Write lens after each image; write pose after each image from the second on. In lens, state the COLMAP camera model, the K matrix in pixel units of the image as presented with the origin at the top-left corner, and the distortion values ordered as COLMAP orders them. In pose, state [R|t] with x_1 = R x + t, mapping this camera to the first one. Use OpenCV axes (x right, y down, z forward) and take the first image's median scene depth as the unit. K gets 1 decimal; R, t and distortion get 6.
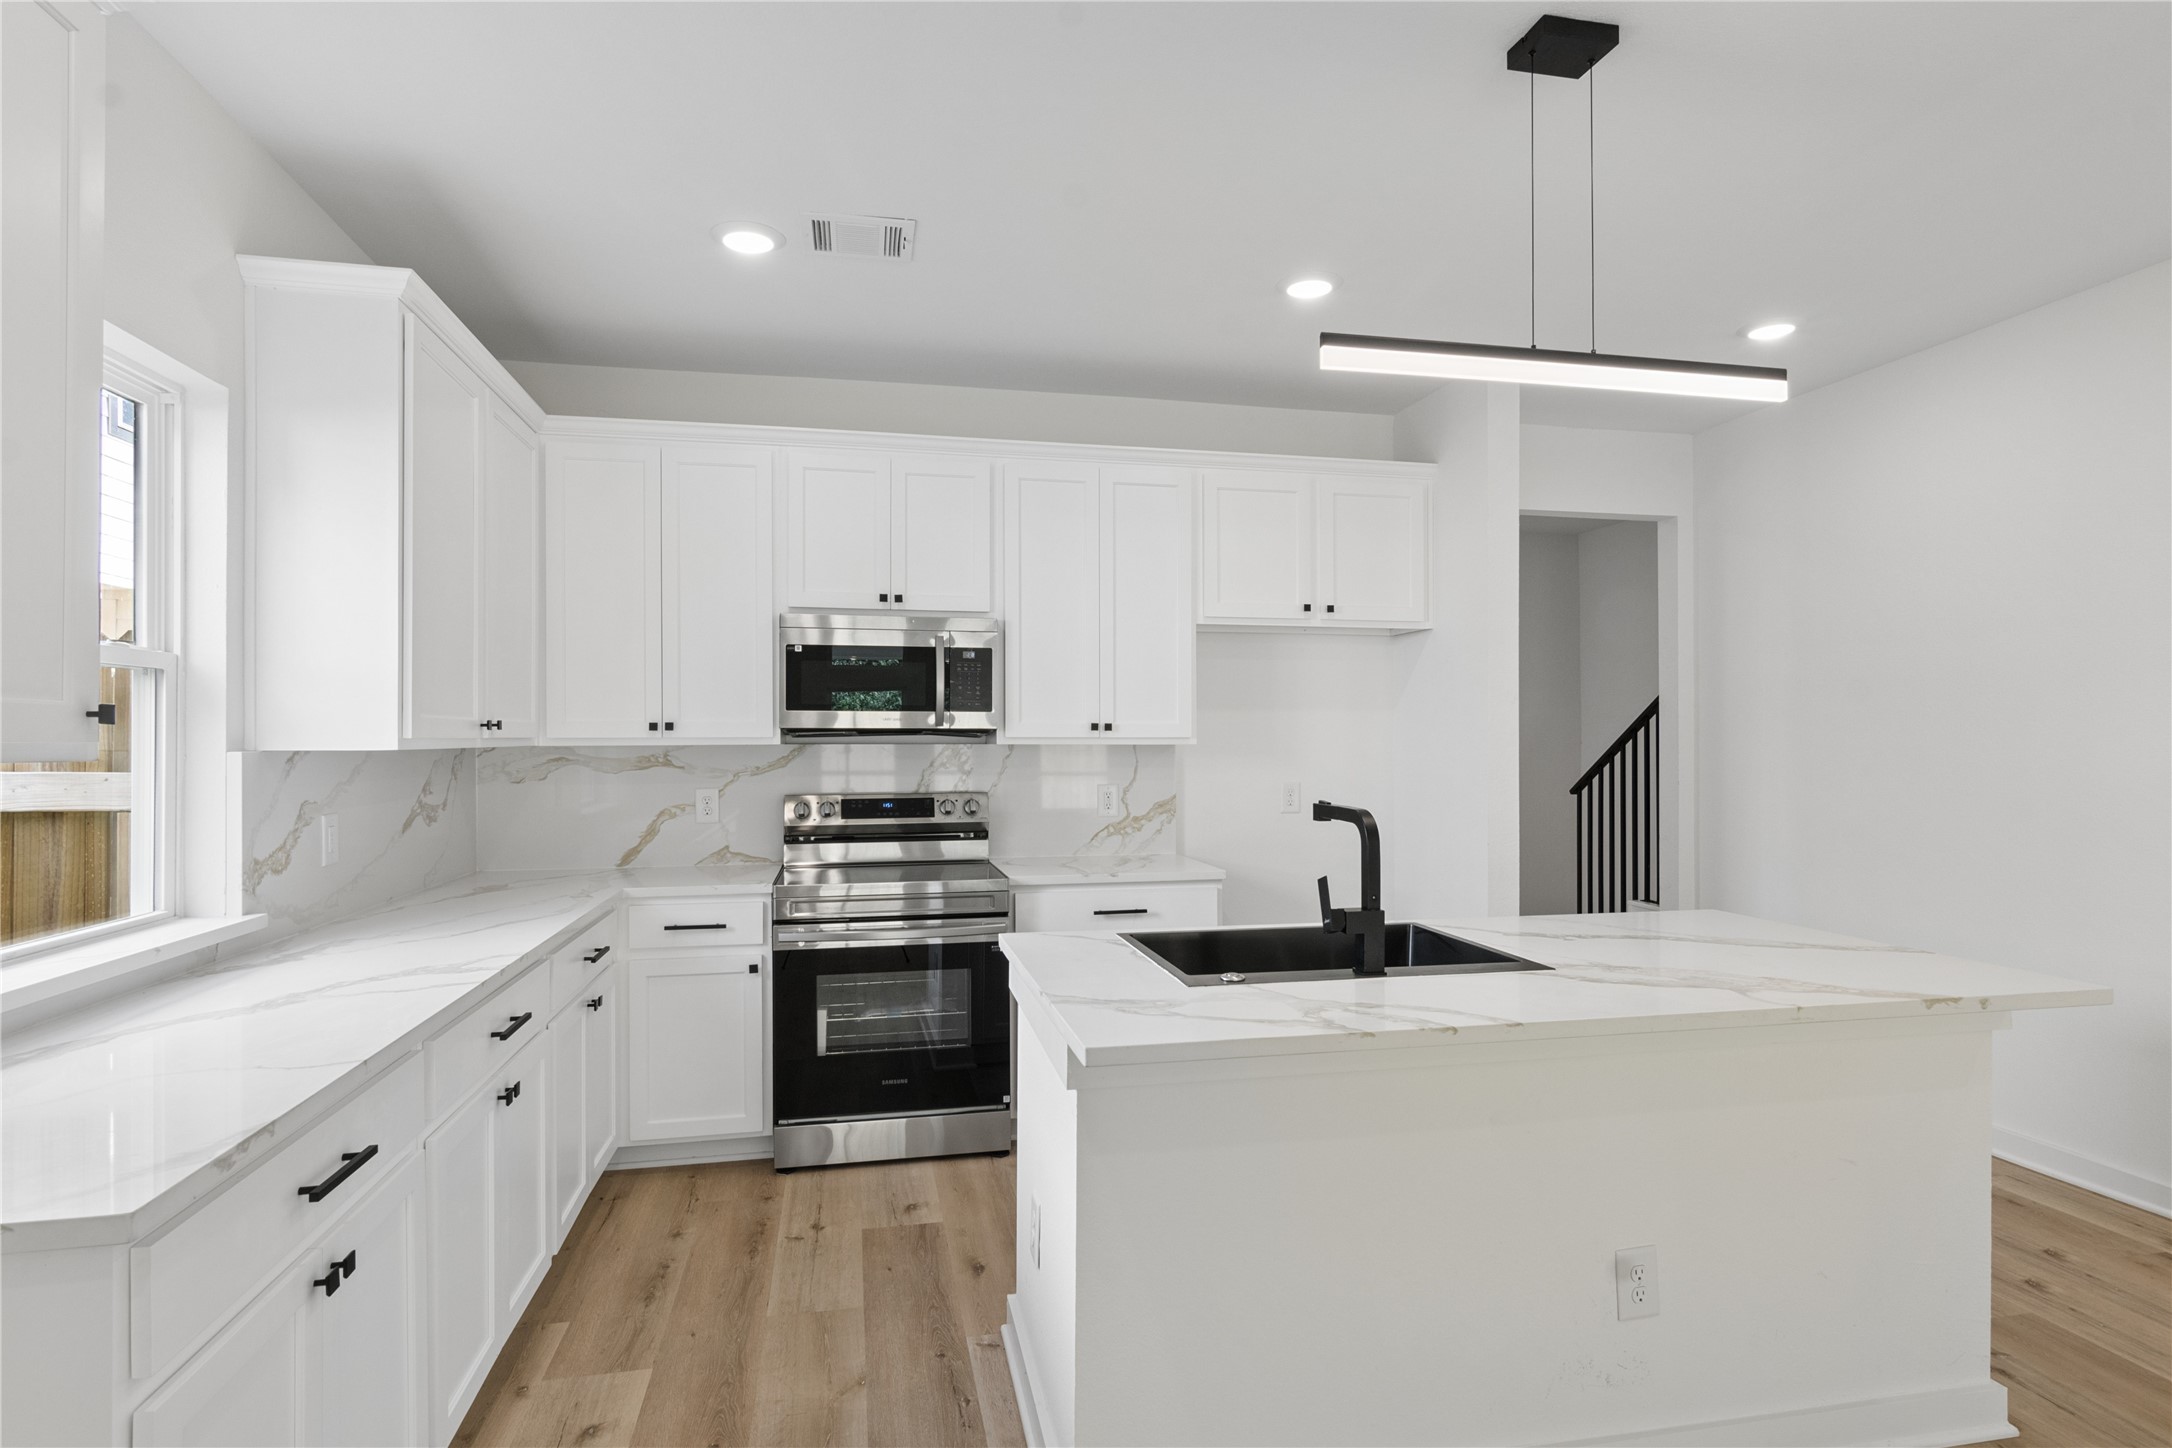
lens RADIAL K [[1103.6, 0, 1076.7], [0, 1103.6, 723.8], [0, 0, 1]] dist [0.000958, -0.000481]
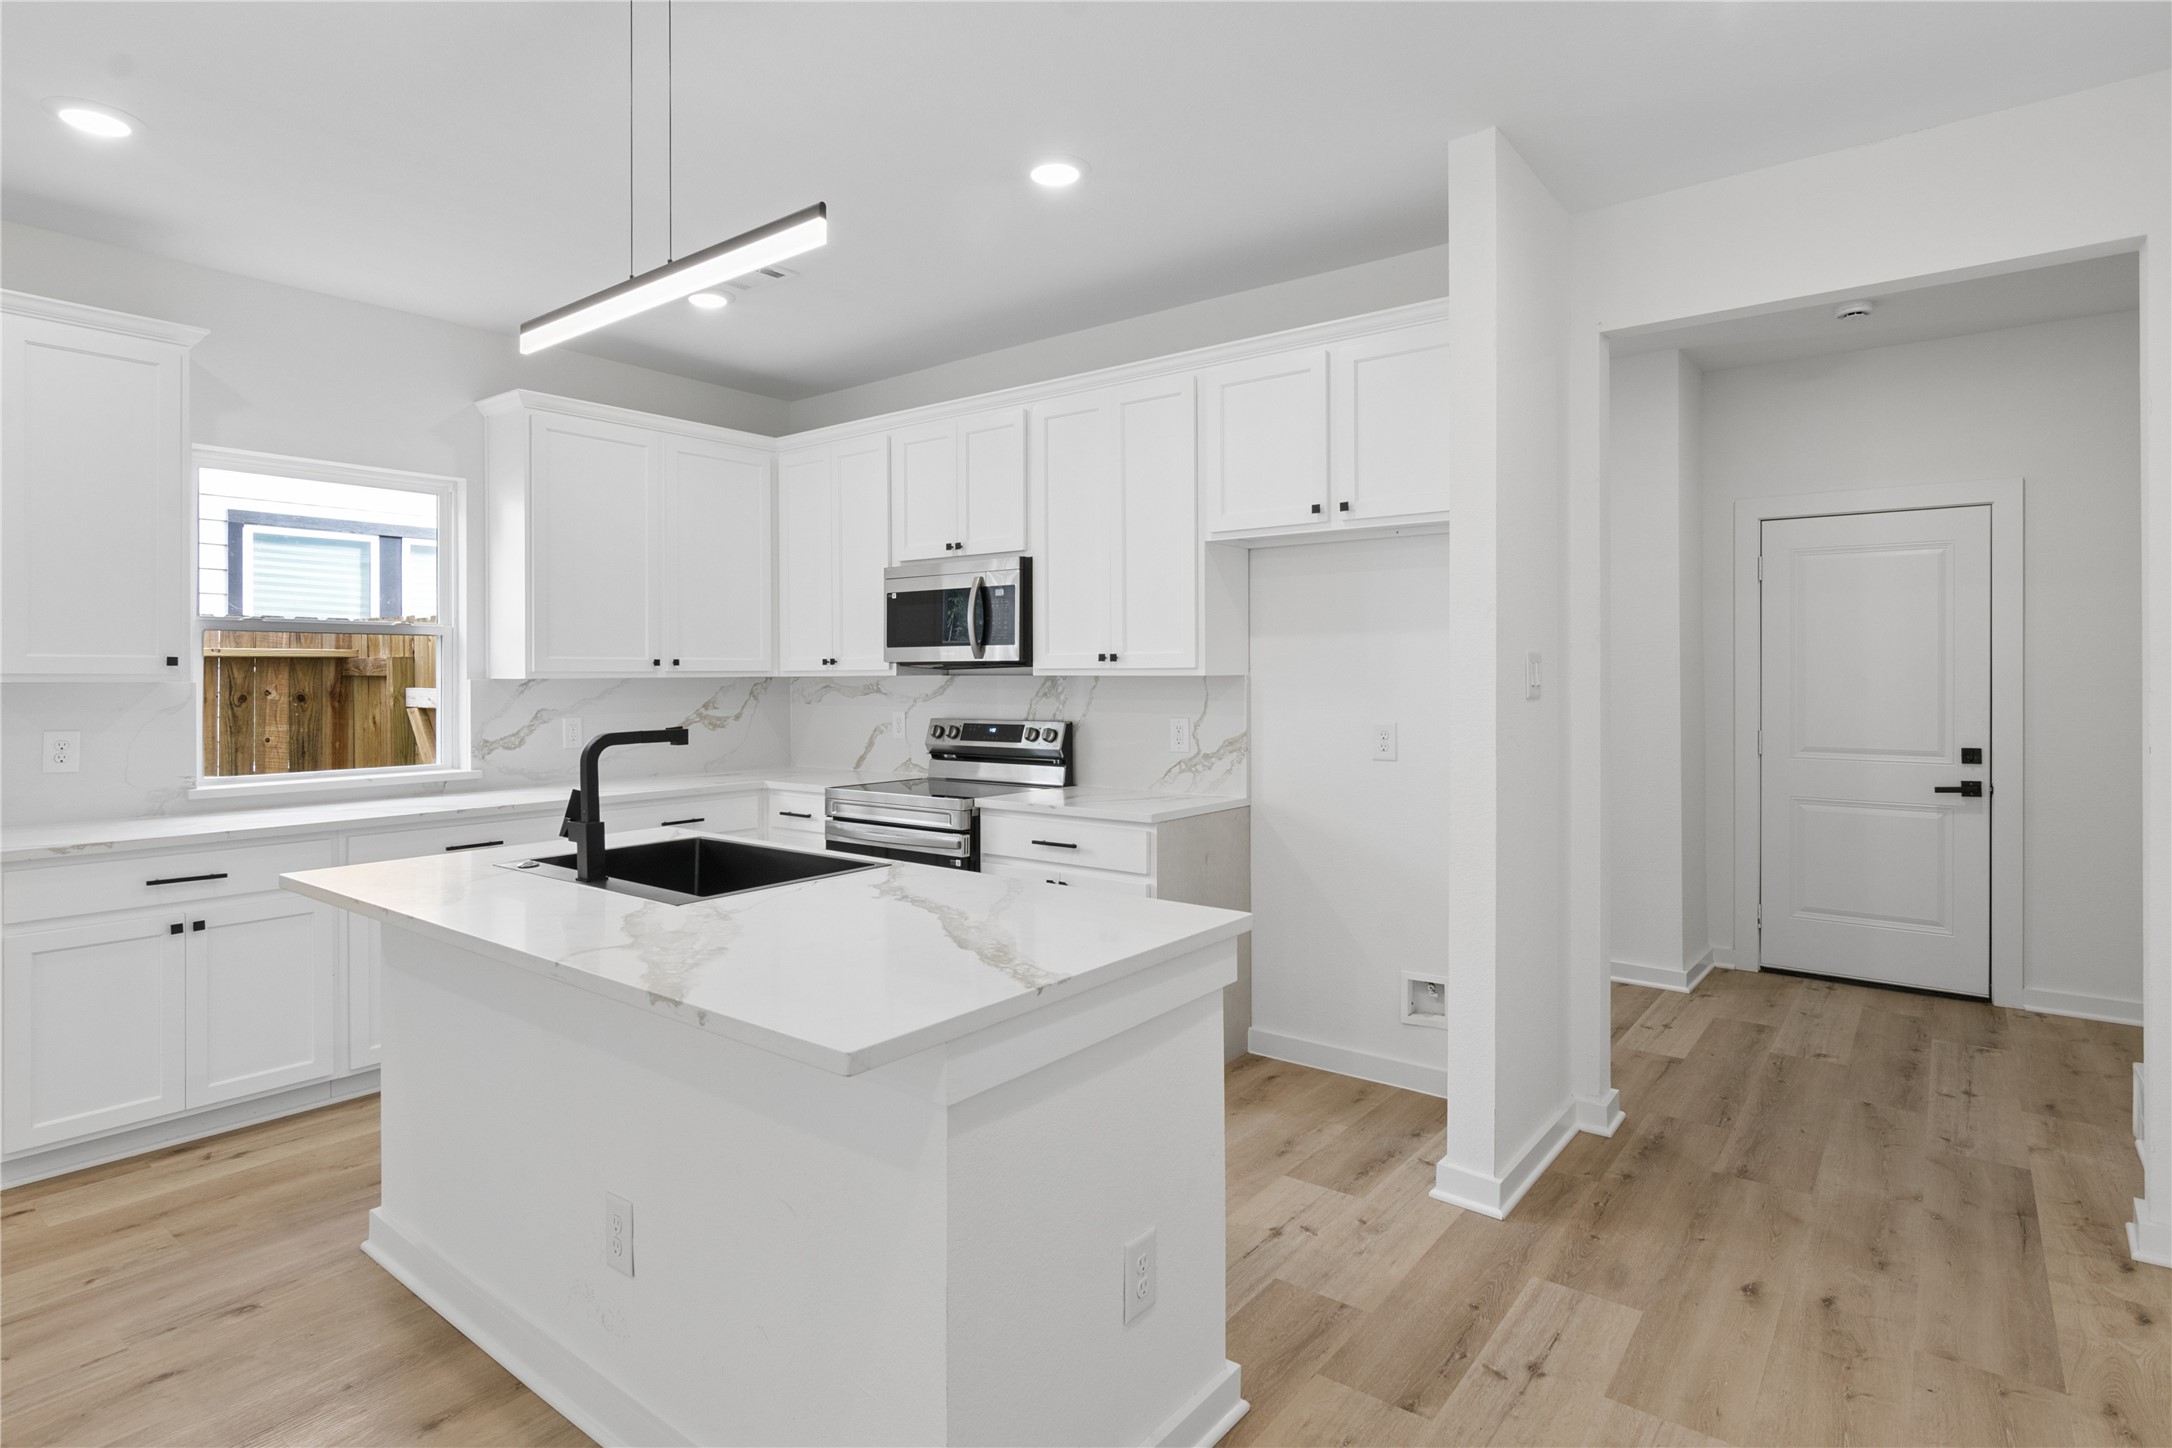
lens RADIAL K [[1122.7, 0, 1075.5], [0, 1122.7, 684.2], [0, 0, 1]] dist [0.000879, 0.001984]
pose [[0.646475, 0.005687, -0.762914, 0.766598], [0.013875, 0.999719, 0.019210, 0.006828], [0.762809, -0.023005, 0.646214, 0.339310]]
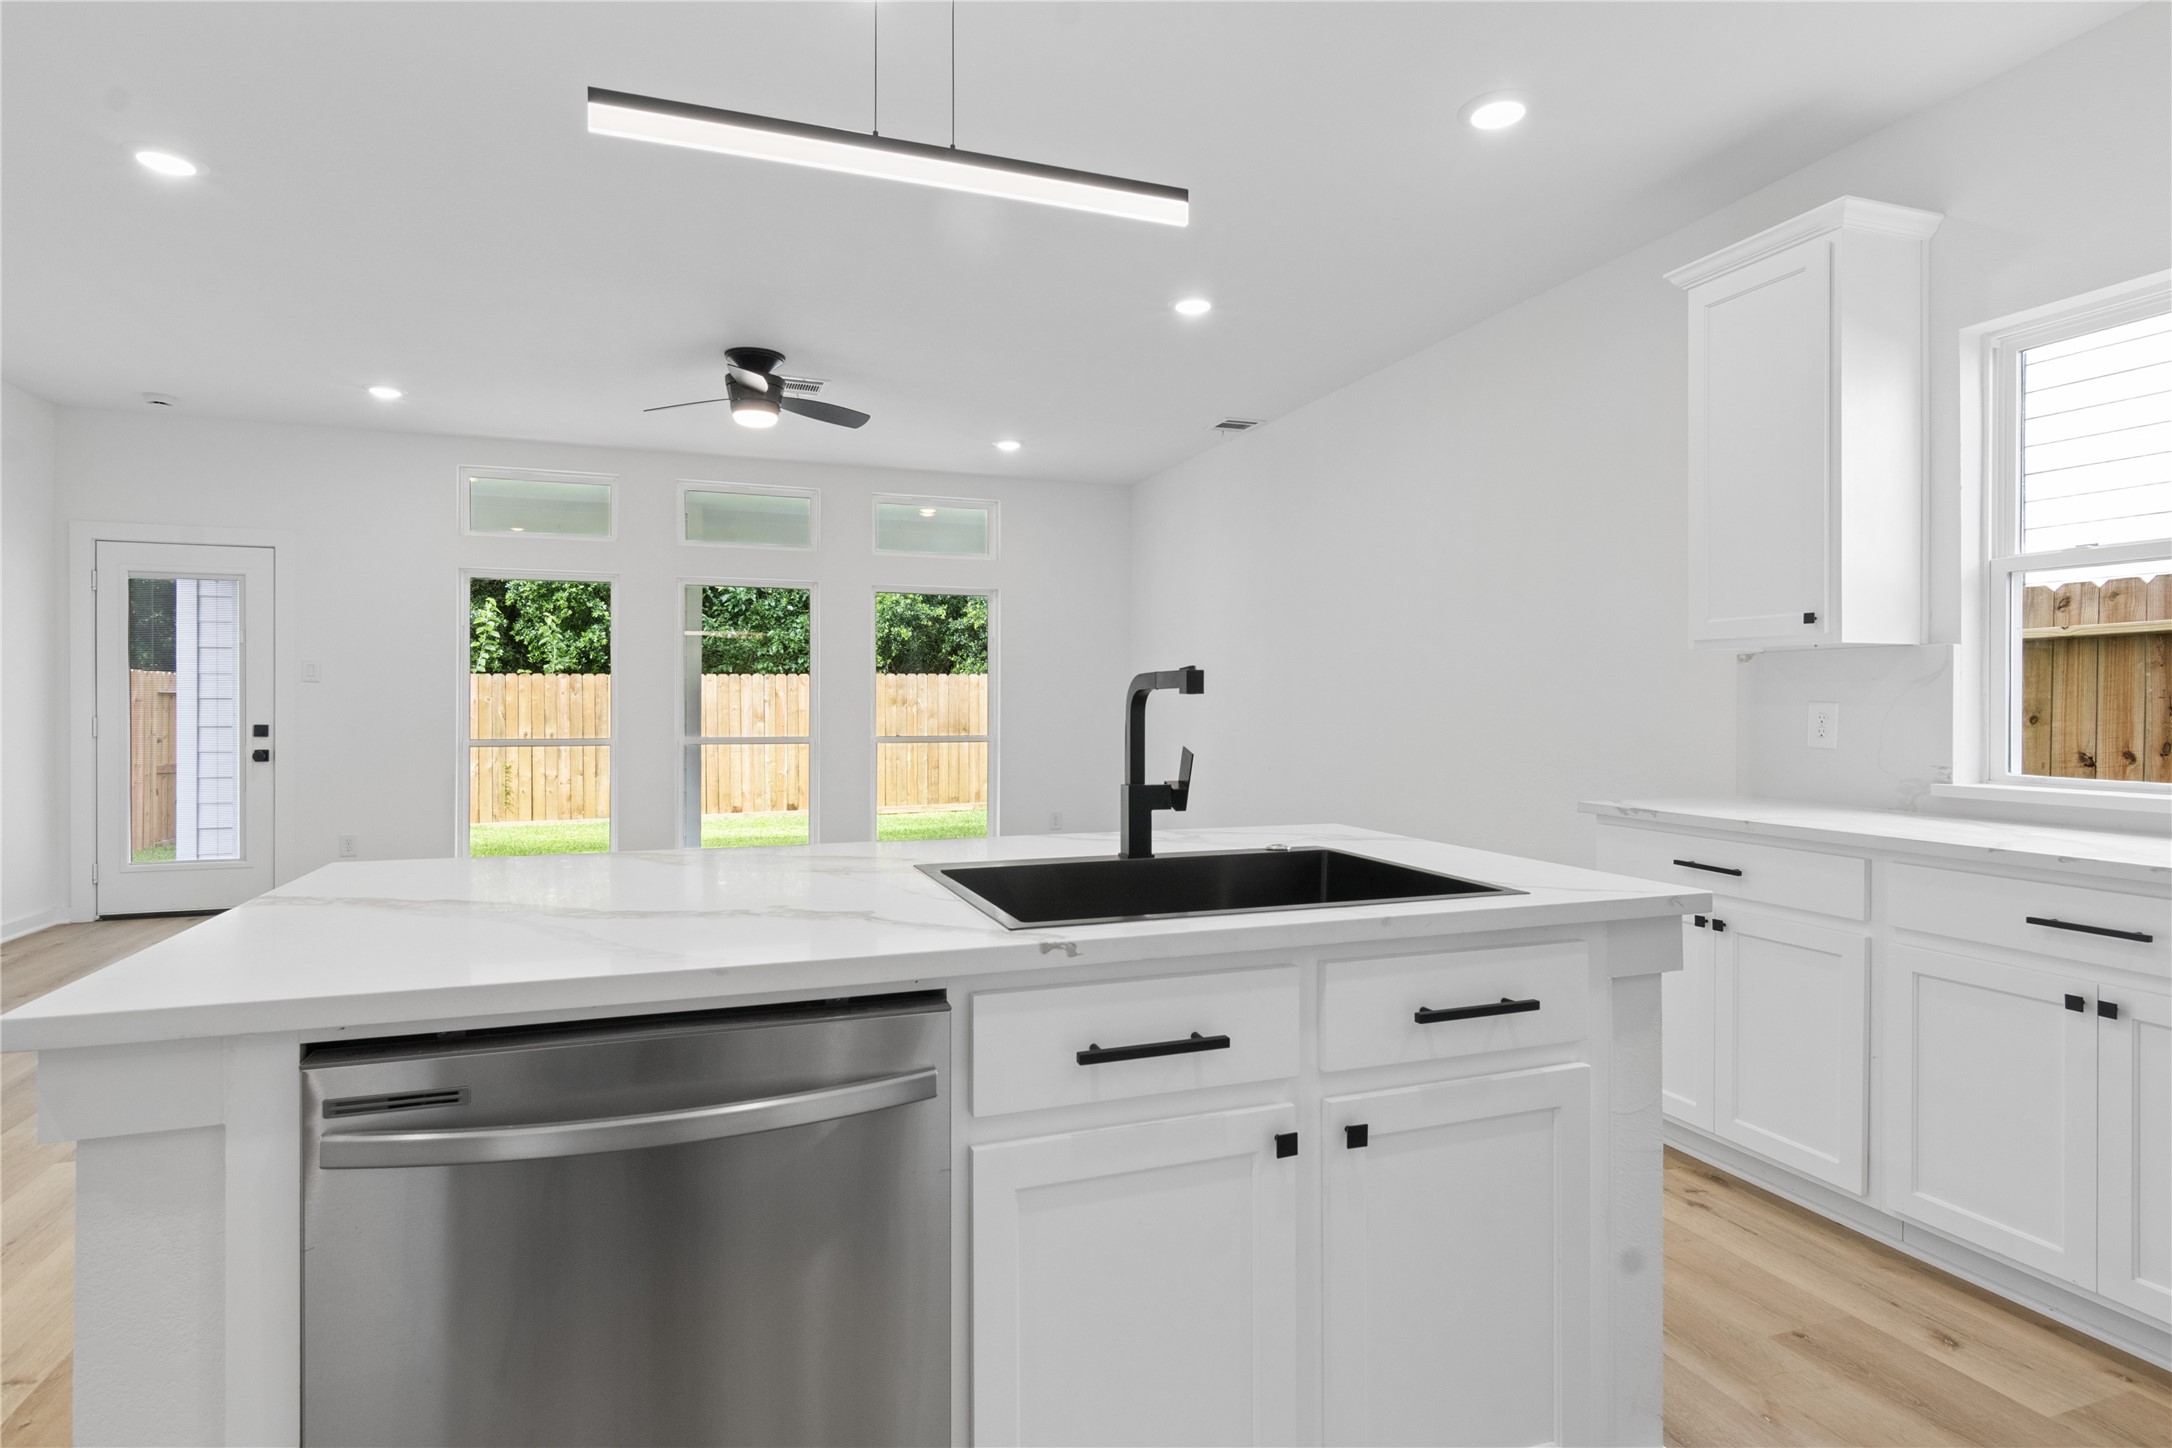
lens RADIAL K [[1107.2, 0, 1075.6], [0, 1107.2, 702.5], [0, 0, 1]] dist [-0.001027, 0.001688]
pose [[-0.989982, -0.003600, -0.141147, 0.233907], [-0.001495, 0.999886, -0.015012, 0.060745], [0.141185, -0.014650, -0.989875, 0.999274]]
